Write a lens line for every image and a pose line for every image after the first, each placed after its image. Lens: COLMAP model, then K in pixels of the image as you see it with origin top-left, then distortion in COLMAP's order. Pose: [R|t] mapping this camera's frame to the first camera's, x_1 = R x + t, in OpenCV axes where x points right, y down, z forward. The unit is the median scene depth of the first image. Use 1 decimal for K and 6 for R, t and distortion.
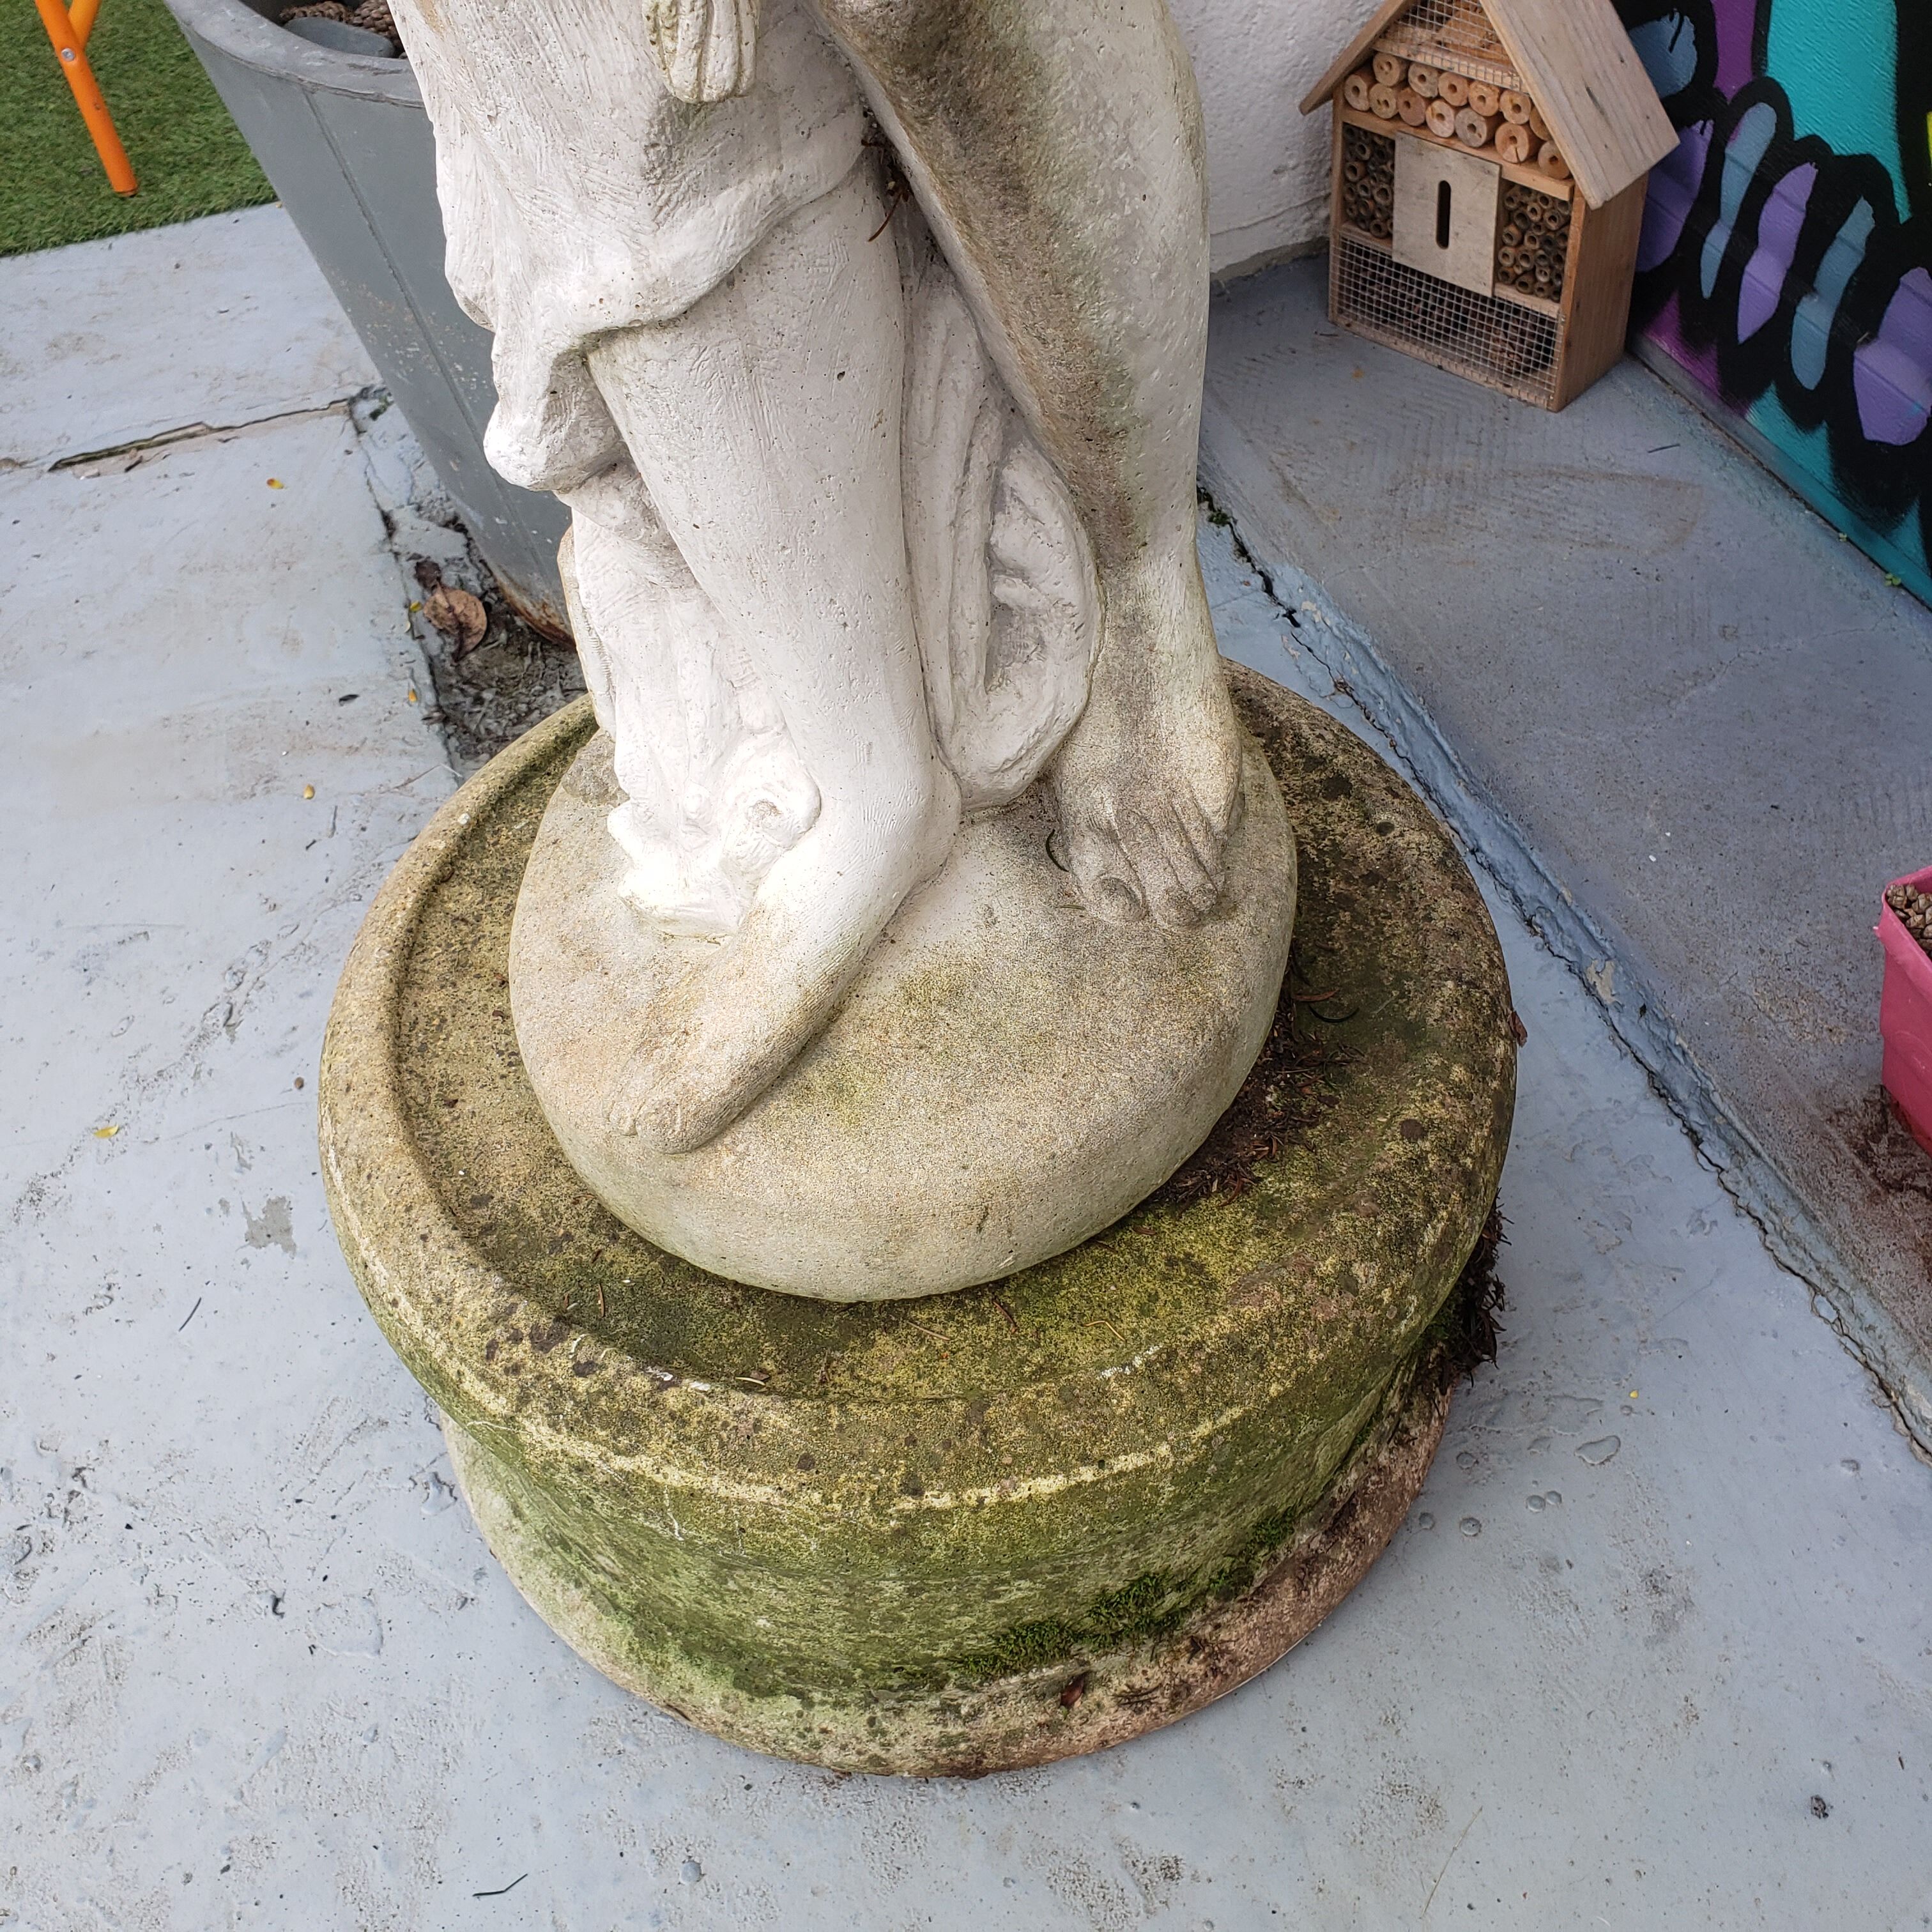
lens RADIAL K [[1982.6, 0, 970.5], [0, 1982.6, 927.0], [0, 0, 1]] dist [0.006008, 0.037027]
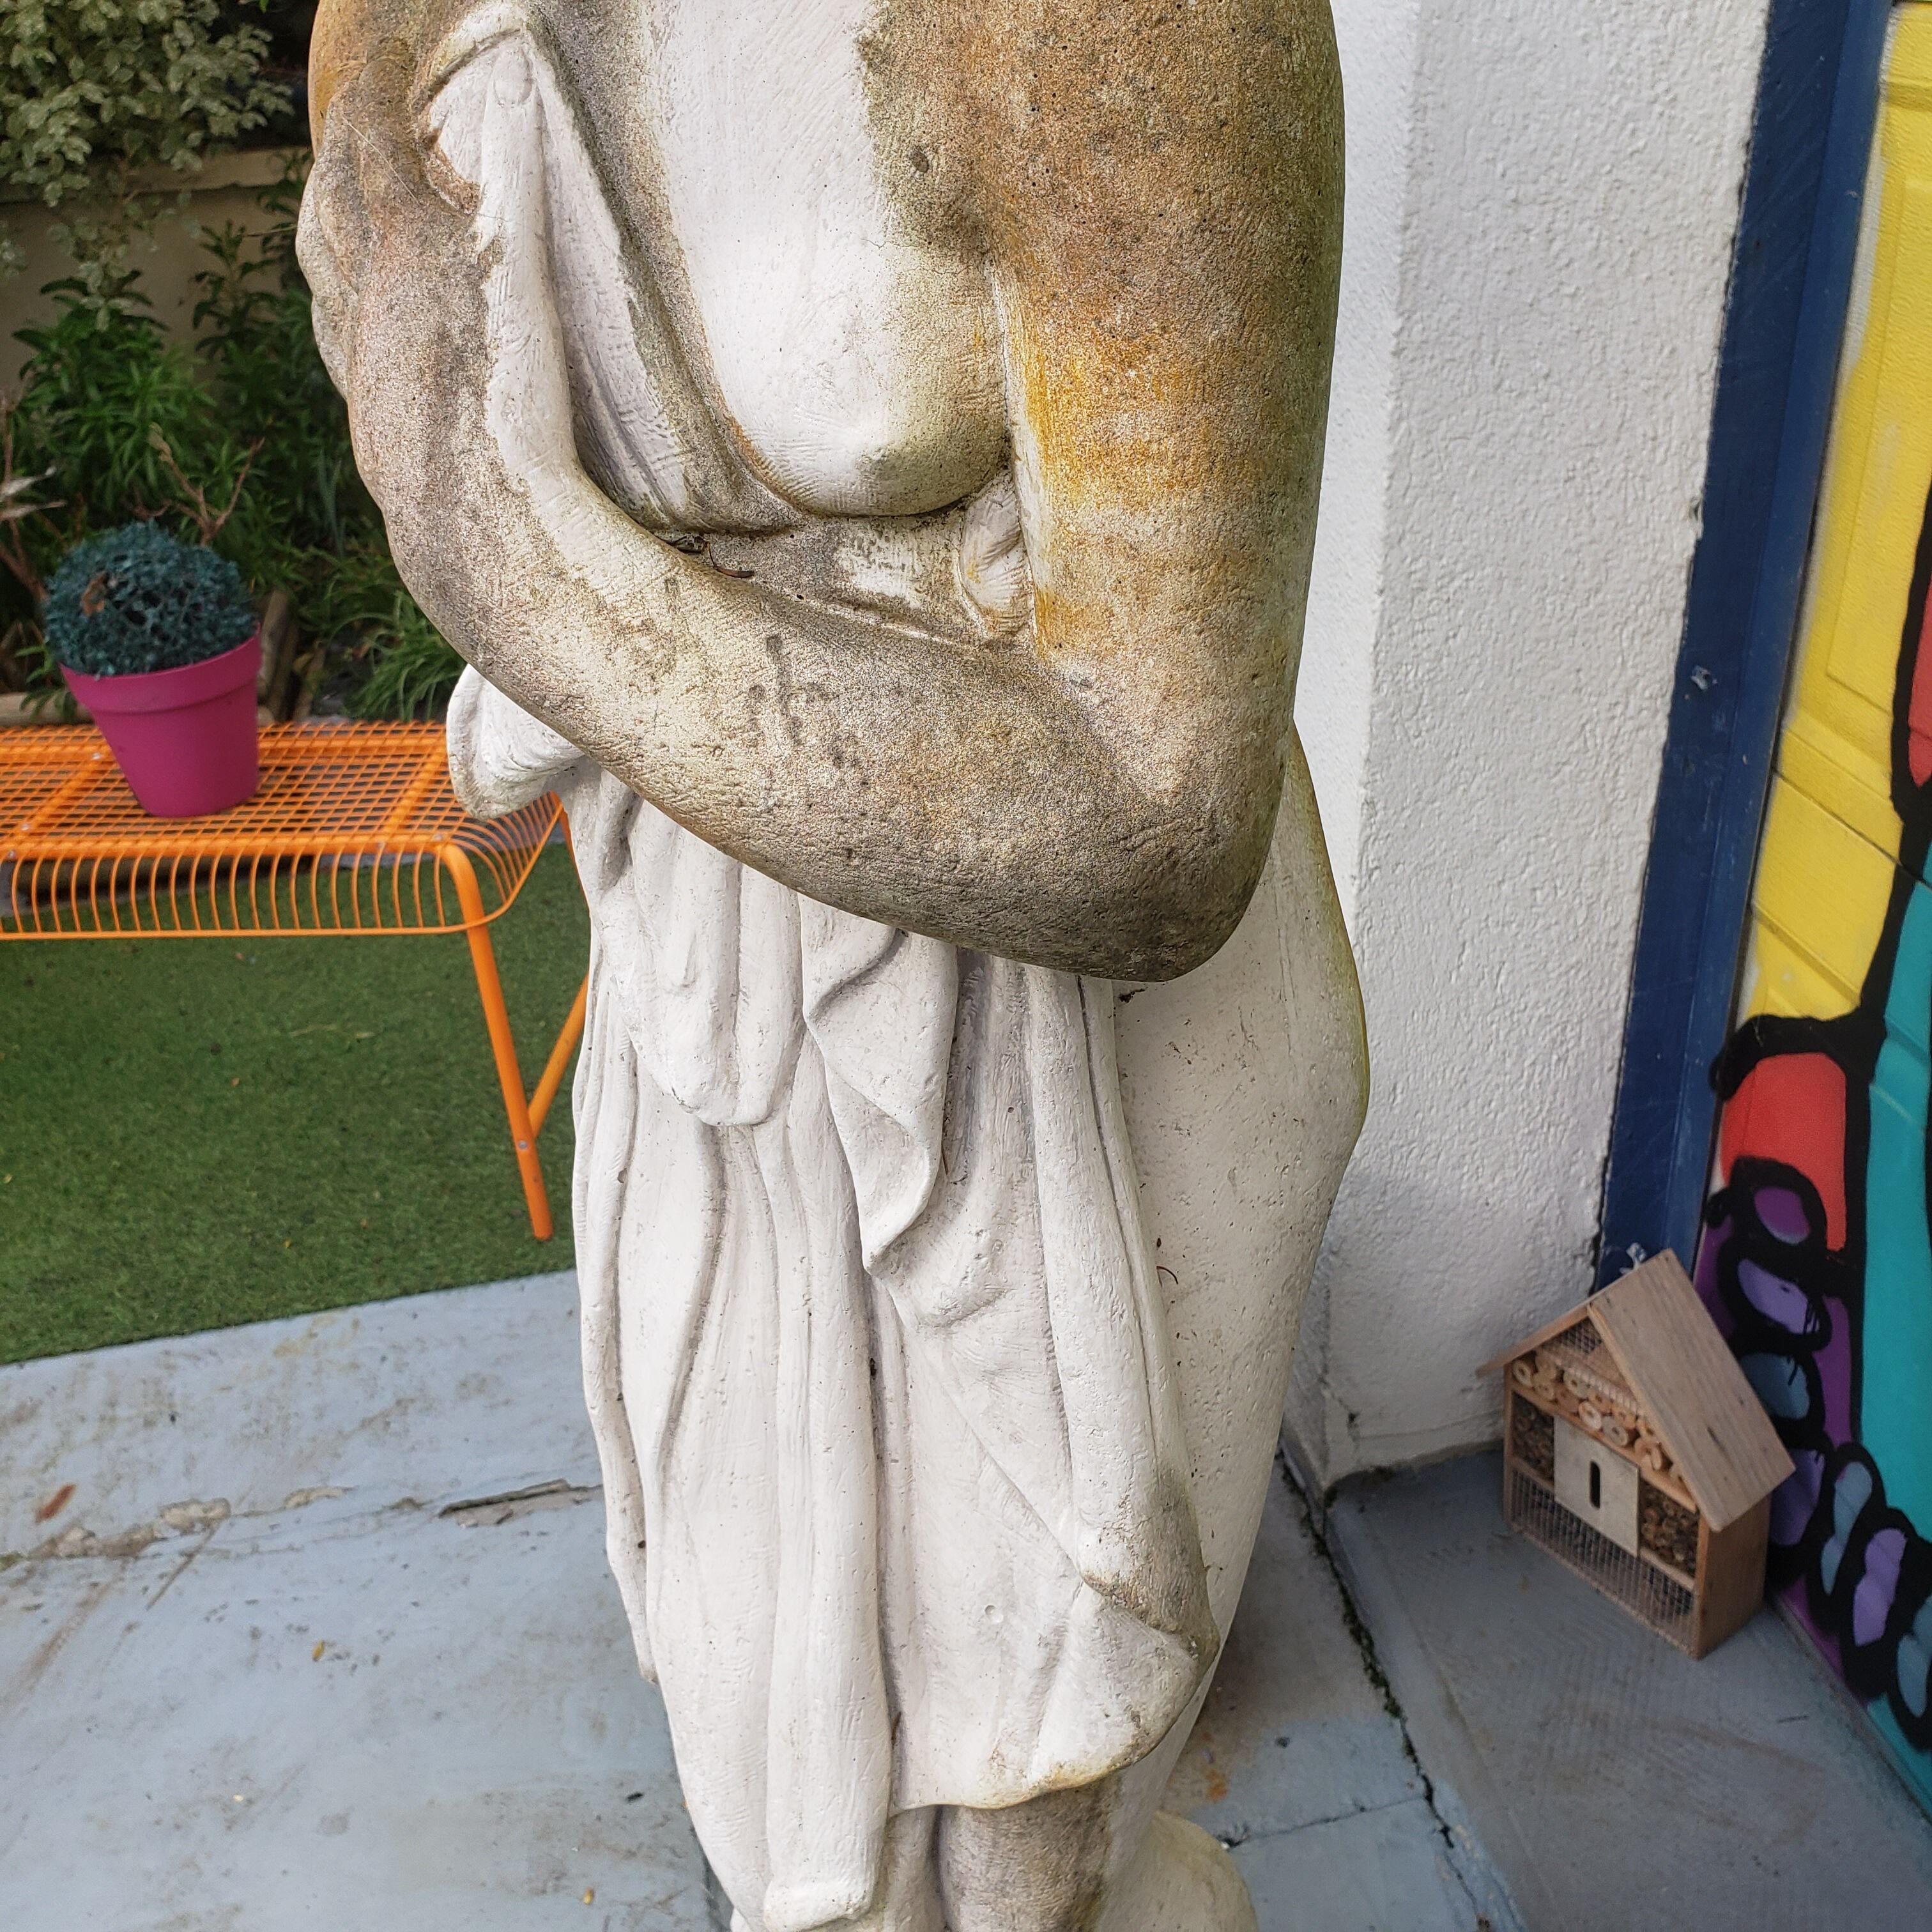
lens RADIAL K [[1933.4, 0, 991.9], [0, 1933.4, 1029.1], [0, 0, 1]] dist [0.023170, 0.006900]
pose [[0.985835, 0.080734, -0.147007, 0.032099], [-0.121872, 0.947006, -0.297197, -0.229537], [0.115222, 0.310903, 0.943431, -0.218417]]
